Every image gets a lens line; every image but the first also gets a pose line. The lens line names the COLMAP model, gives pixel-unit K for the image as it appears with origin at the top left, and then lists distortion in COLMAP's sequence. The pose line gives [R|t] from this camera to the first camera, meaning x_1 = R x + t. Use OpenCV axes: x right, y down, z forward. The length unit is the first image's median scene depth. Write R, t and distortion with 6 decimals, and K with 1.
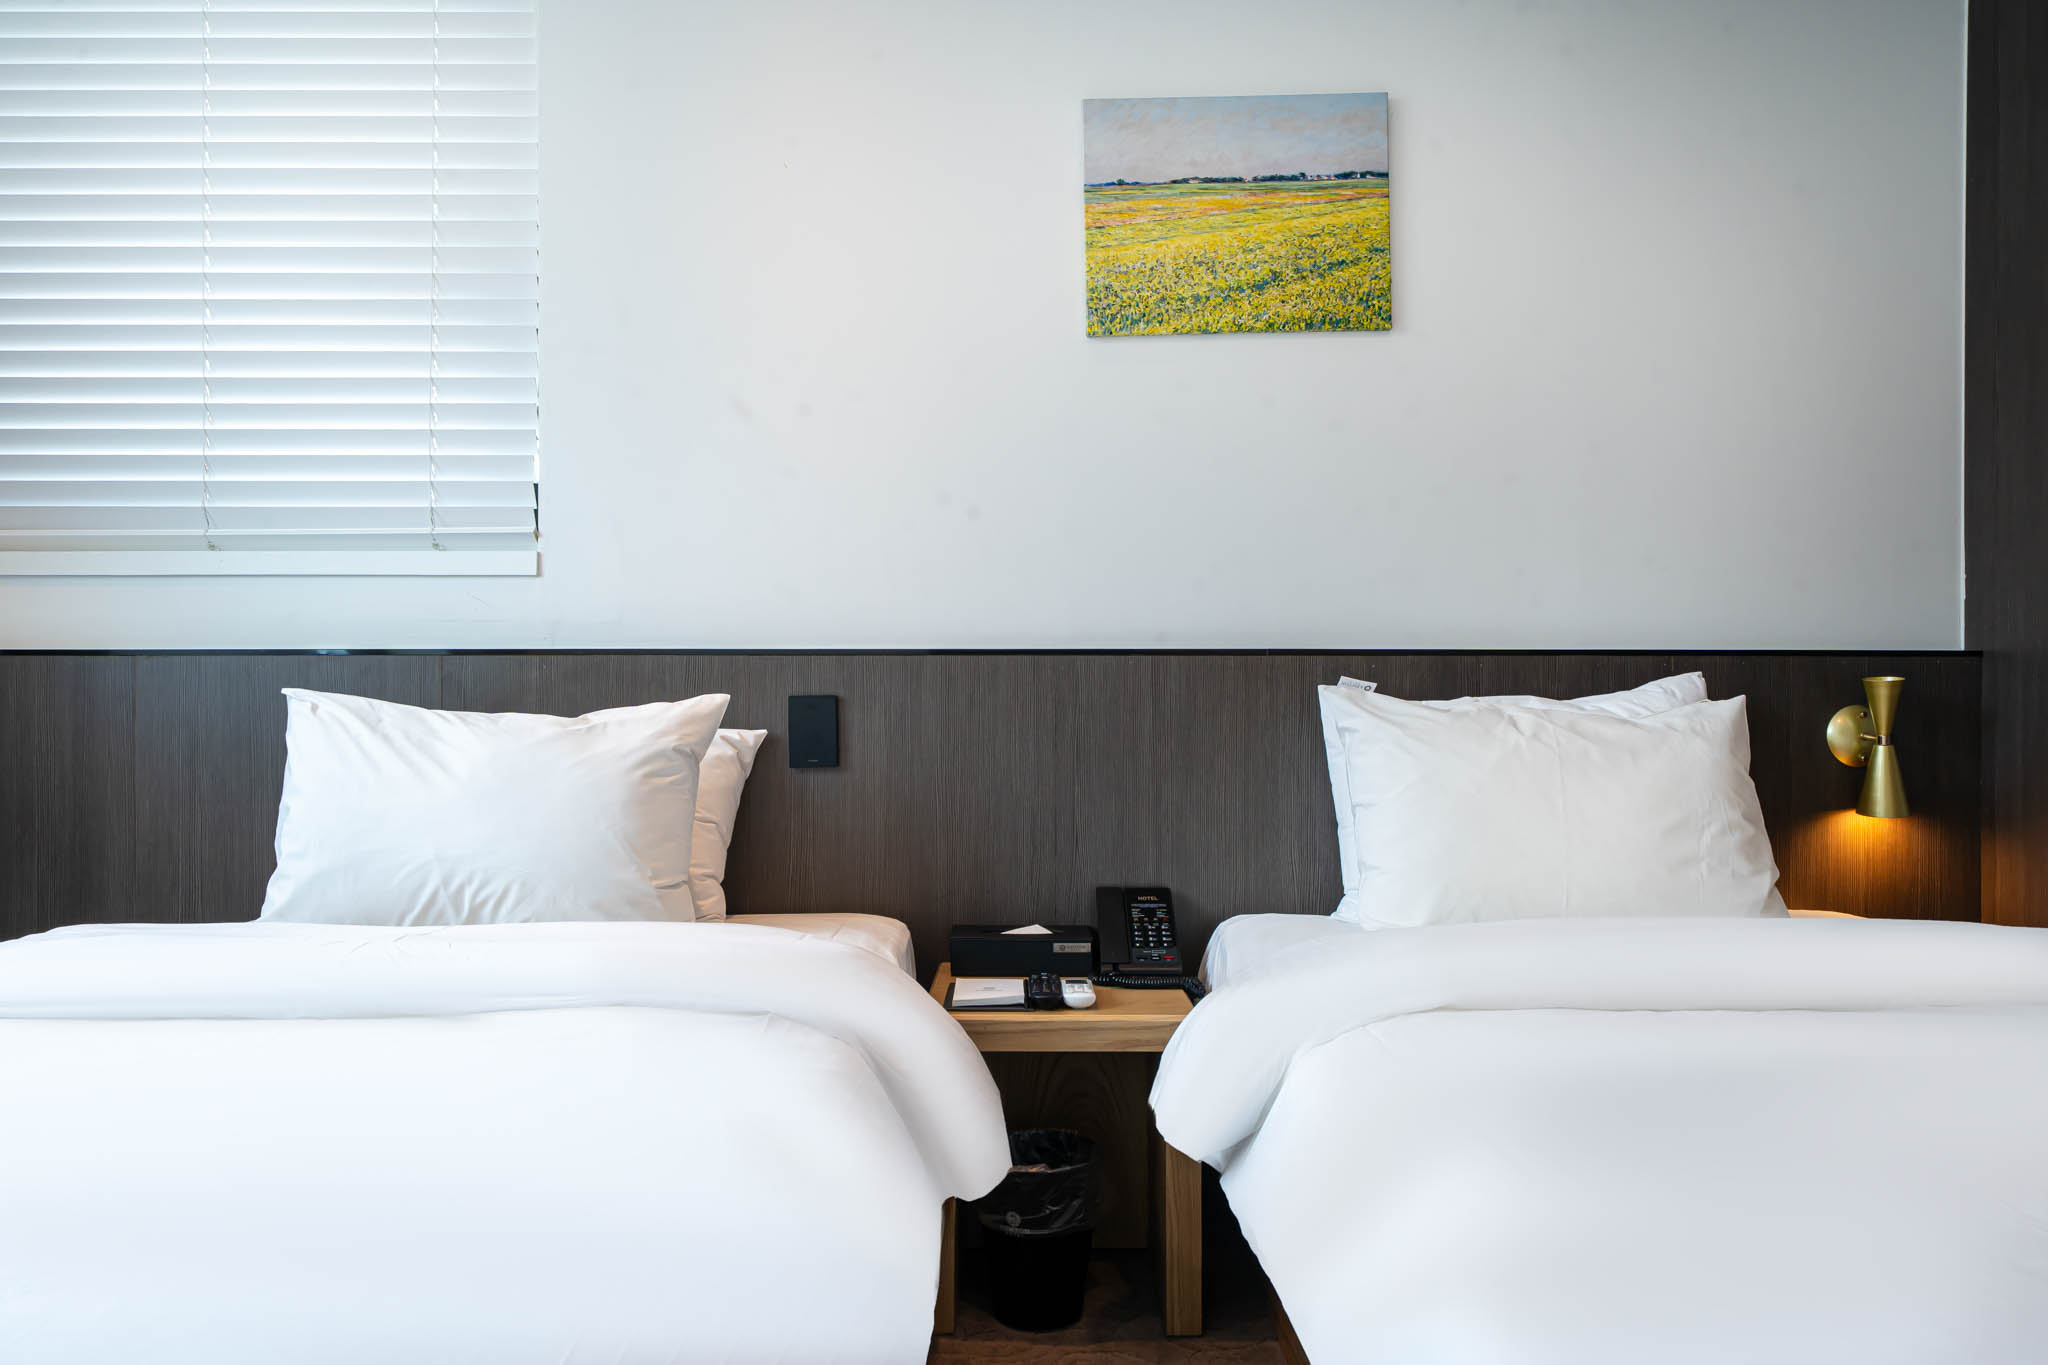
lens RADIAL K [[1345.9, 0, 1022.3], [0, 1345.9, 700.4], [0, 0, 1]] dist [0.007066, 0.002209]
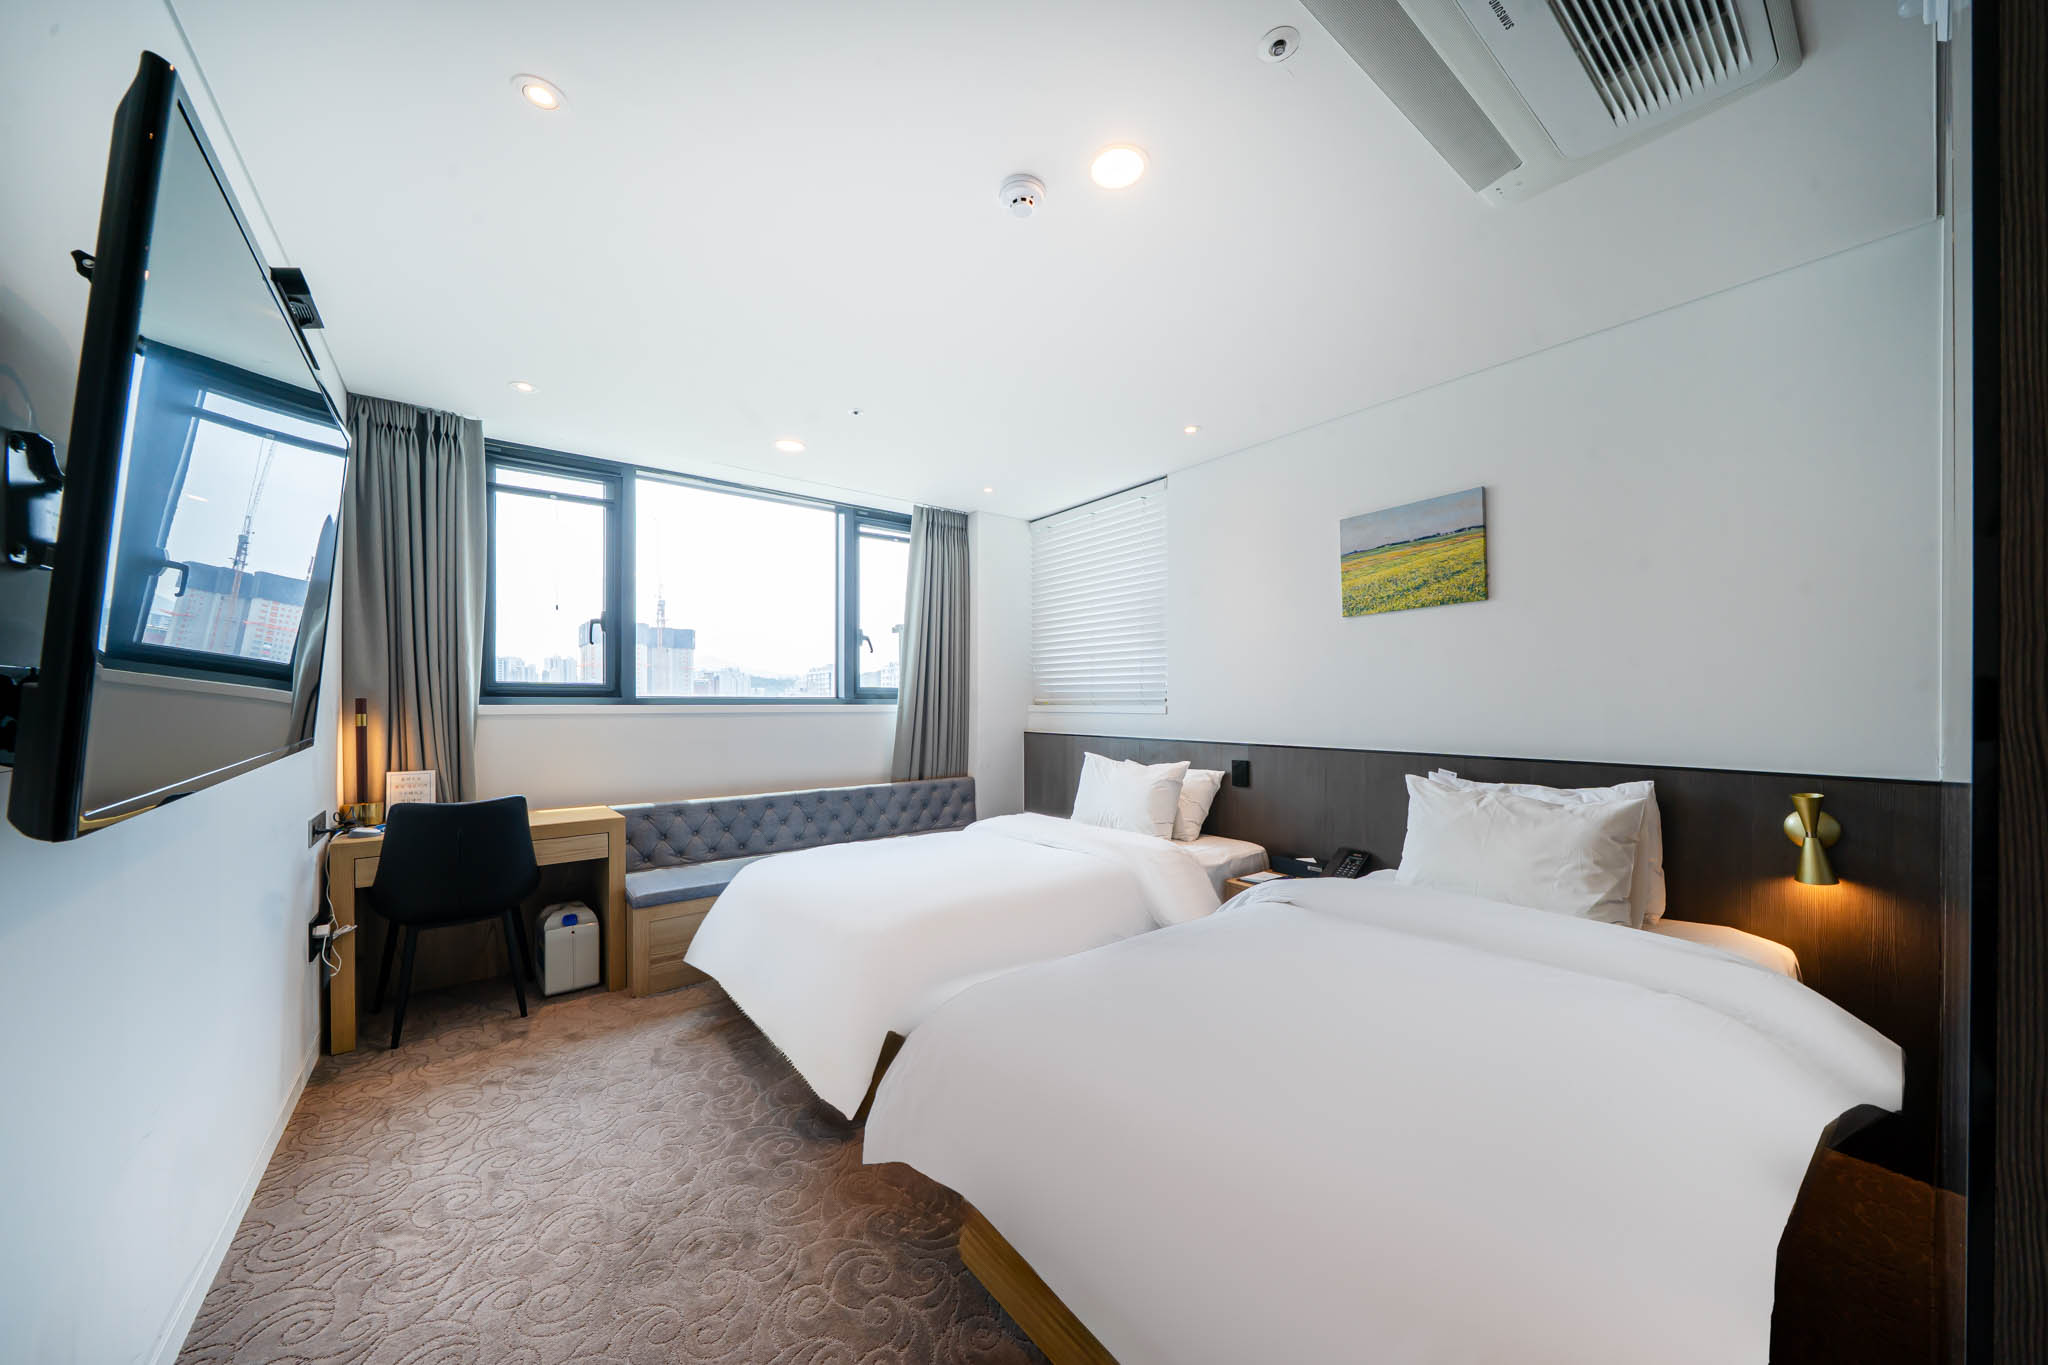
lens RADIAL K [[708.3, 0, 1013.9], [0, 708.3, 678.3], [0, 0, 1]] dist [-0.000405, -0.000044]
pose [[0.603741, -0.026253, -0.796748, 0.702095], [0.001285, 0.999488, -0.031960, -0.121602], [0.797180, 0.018272, 0.603465, -0.234018]]
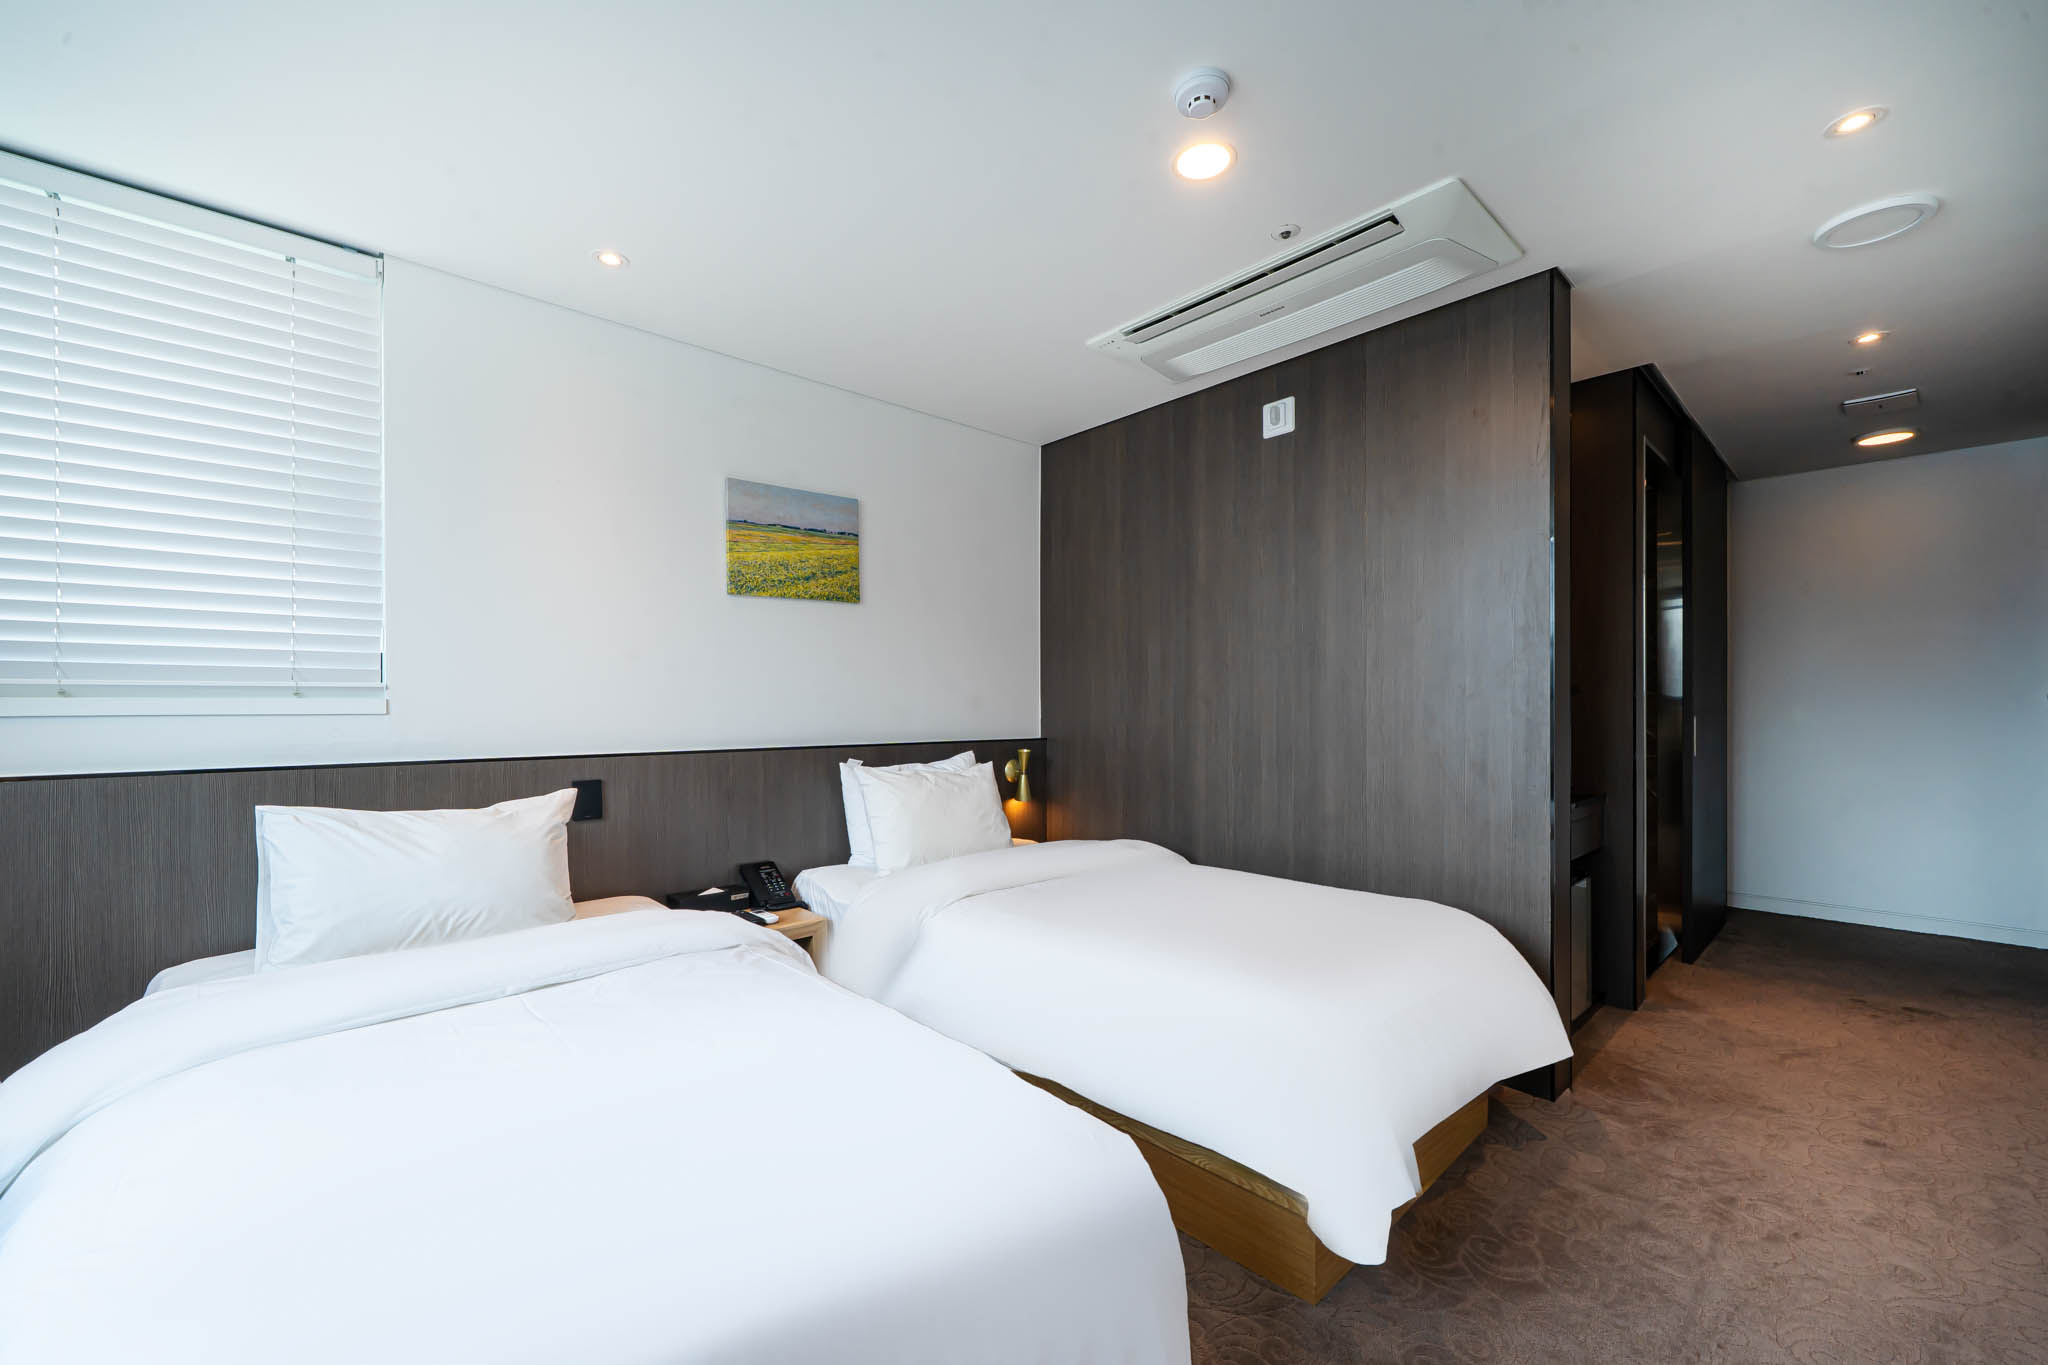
lens RADIAL K [[813.4, 0, 1024.5], [0, 813.4, 693.0], [0, 0, 1]] dist [0.003054, 0.000098]
pose [[0.739774, 0.009197, 0.672793, -0.448870], [-0.003435, 0.999945, -0.009891, -0.110446], [-0.672847, 0.005006, 0.739765, -0.211378]]
